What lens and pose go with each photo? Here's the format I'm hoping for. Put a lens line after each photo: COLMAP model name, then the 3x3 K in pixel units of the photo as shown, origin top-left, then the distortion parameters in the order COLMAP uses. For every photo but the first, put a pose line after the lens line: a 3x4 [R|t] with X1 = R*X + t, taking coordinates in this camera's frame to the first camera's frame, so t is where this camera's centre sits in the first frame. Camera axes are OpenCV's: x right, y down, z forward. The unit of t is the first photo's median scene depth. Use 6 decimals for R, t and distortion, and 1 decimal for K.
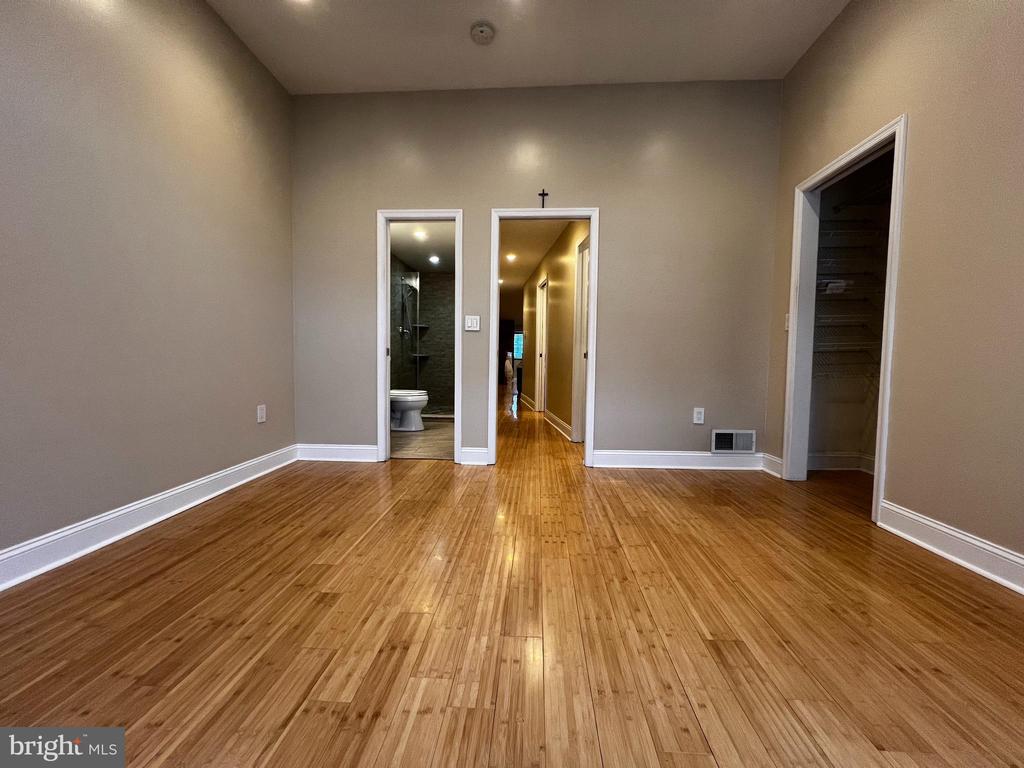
lens RADIAL K [[410.3, 0, 512.2], [0, 410.3, 382.3], [0, 0, 1]] dist [-0.002489, 0.000960]
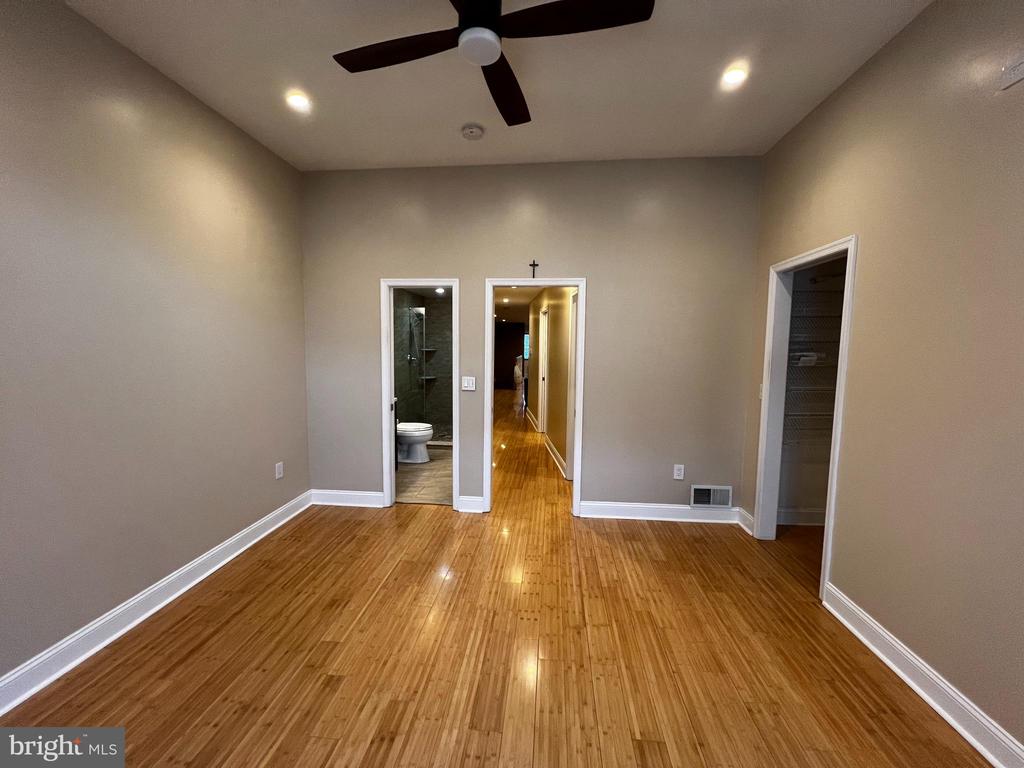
lens RADIAL K [[410.3, 0, 511.7], [0, 410.3, 382.6], [0, 0, 1]] dist [-0.002489, 0.000960]
pose [[0.999309, 0.001678, -0.037140, 0.073648], [-0.000431, 0.999437, 0.033546, -0.237072], [0.037175, -0.033507, 0.998747, -0.099381]]
